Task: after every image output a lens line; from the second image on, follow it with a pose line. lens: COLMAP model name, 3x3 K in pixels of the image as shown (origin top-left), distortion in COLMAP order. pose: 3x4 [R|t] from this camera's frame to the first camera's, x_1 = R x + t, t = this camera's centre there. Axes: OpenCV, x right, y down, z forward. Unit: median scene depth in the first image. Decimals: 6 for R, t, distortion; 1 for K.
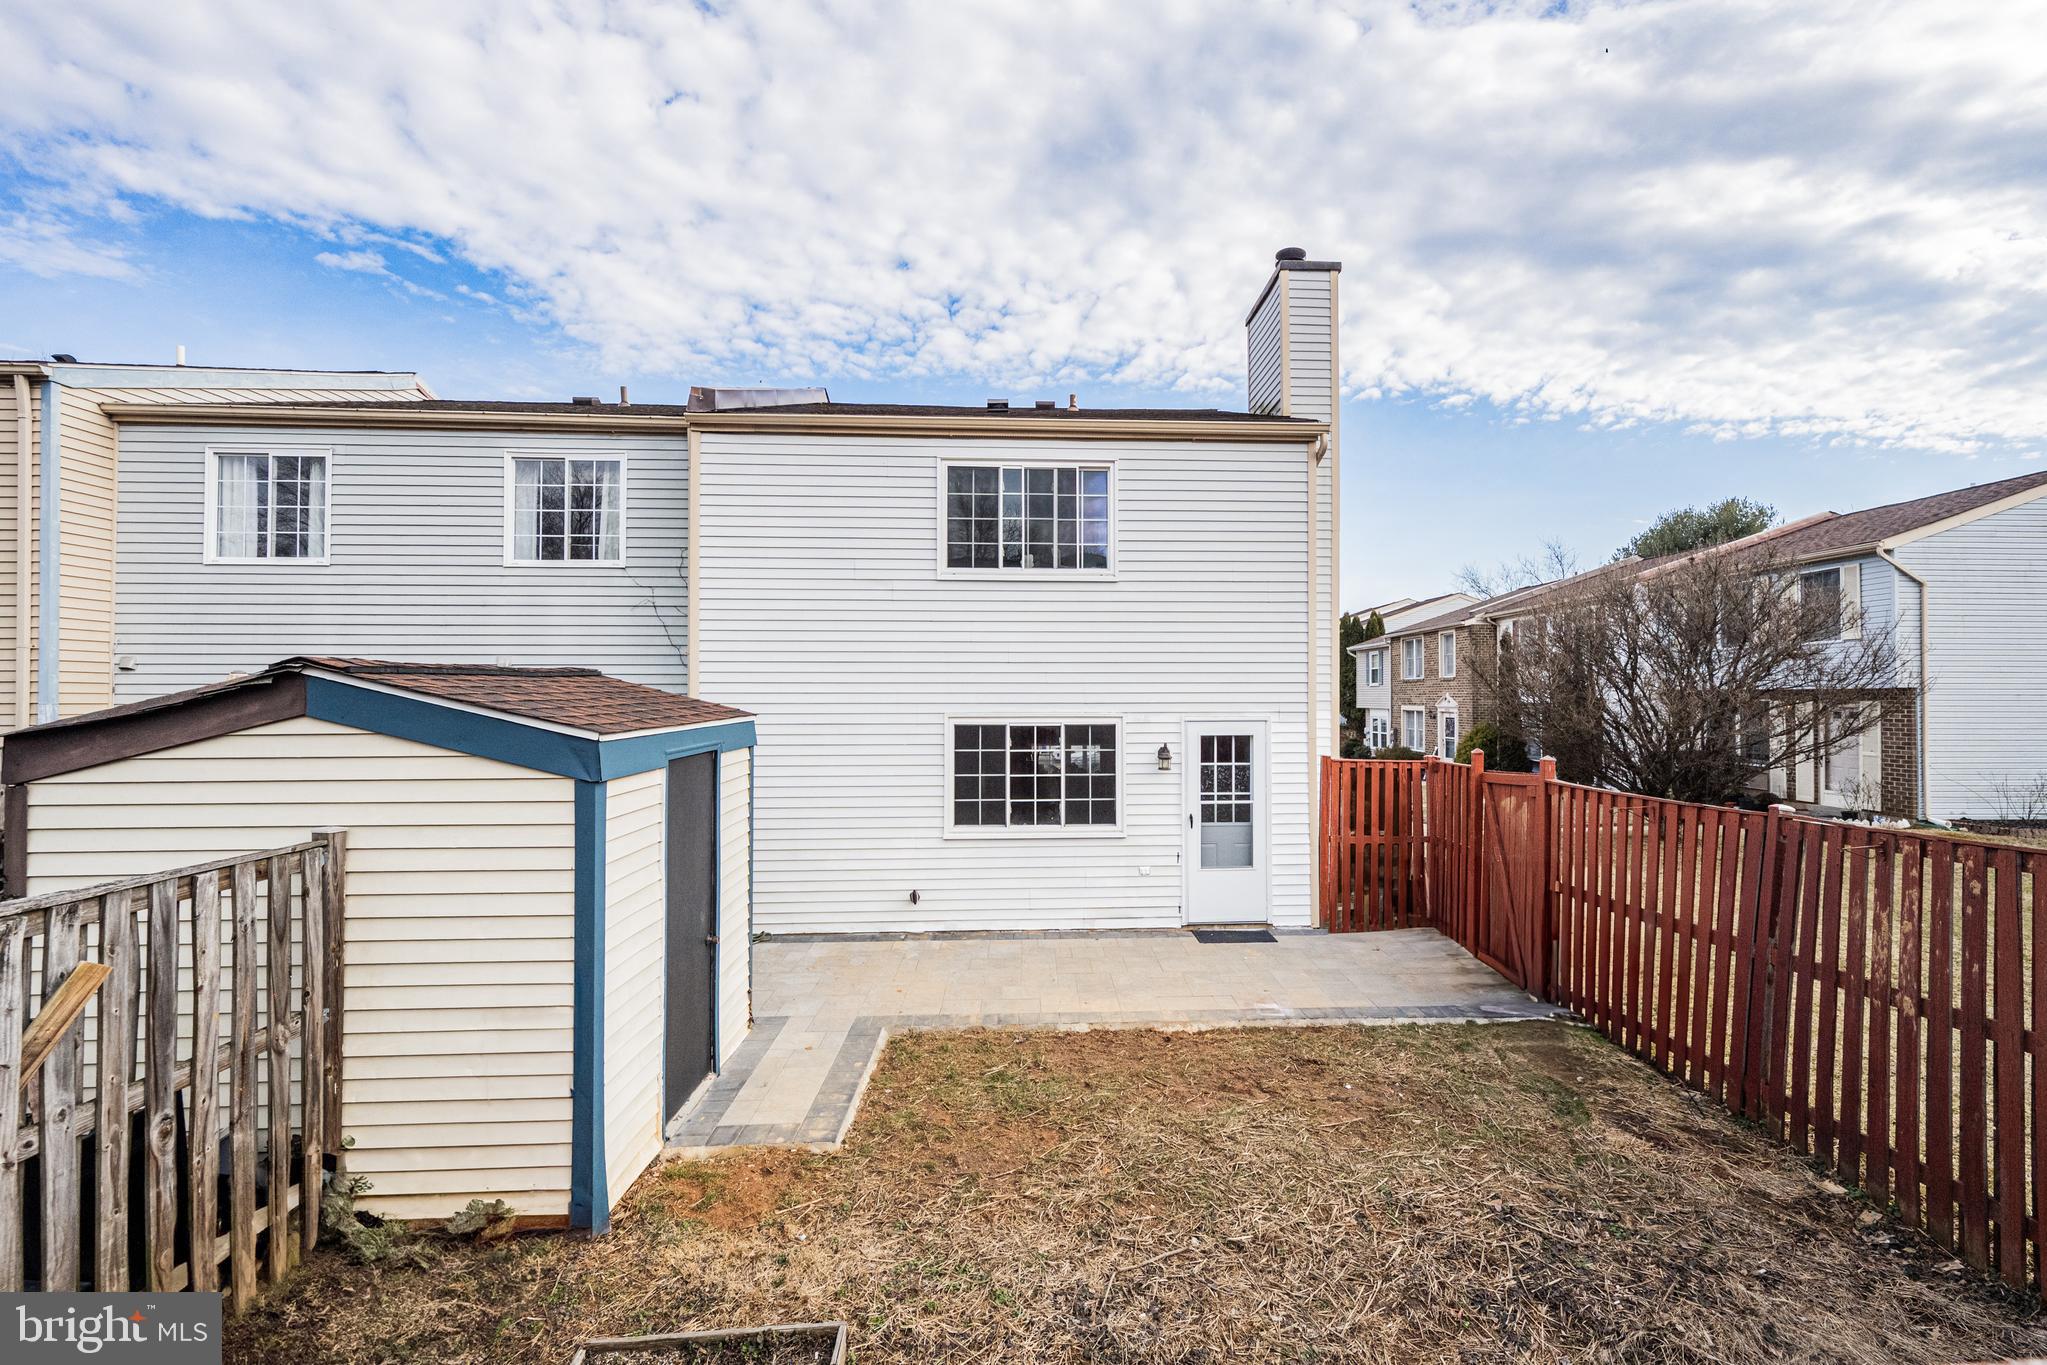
lens RADIAL K [[858.5, 0, 1025.8], [0, 858.5, 683.2], [0, 0, 1]] dist [-0.015474, -0.000016]
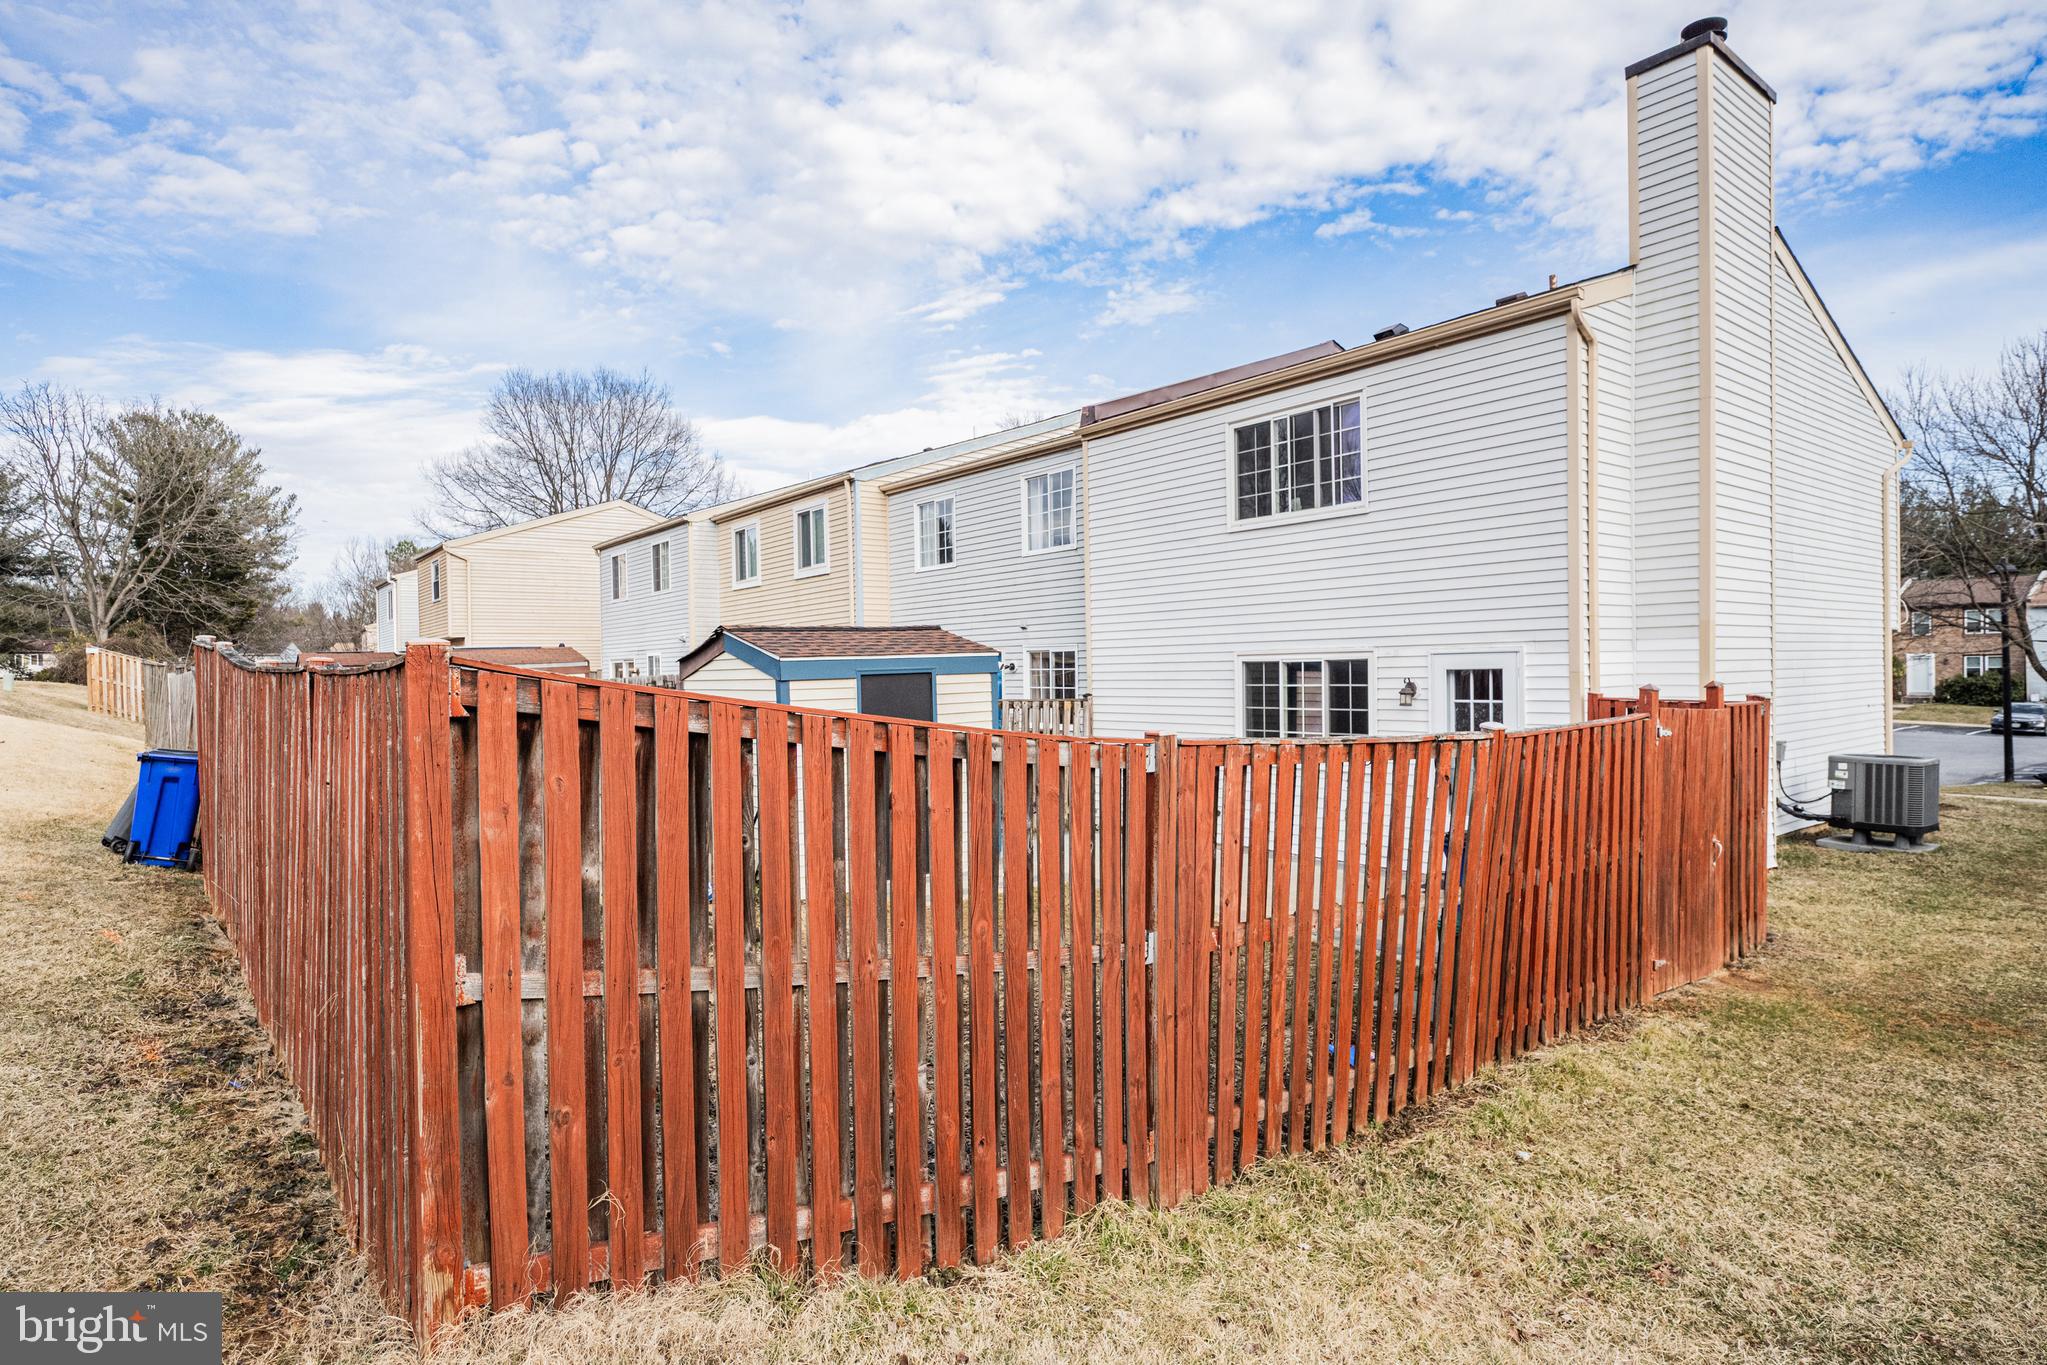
lens RADIAL K [[1067.5, 0, 1024.5], [0, 1067.5, 682.1], [0, 0, 1]] dist [-0.002223, -0.000573]
pose [[0.566486, -0.001202, -0.824070, 0.886509], [0.020357, 0.999714, 0.012536, 0.051210], [0.823820, -0.023876, 0.566349, -0.014123]]
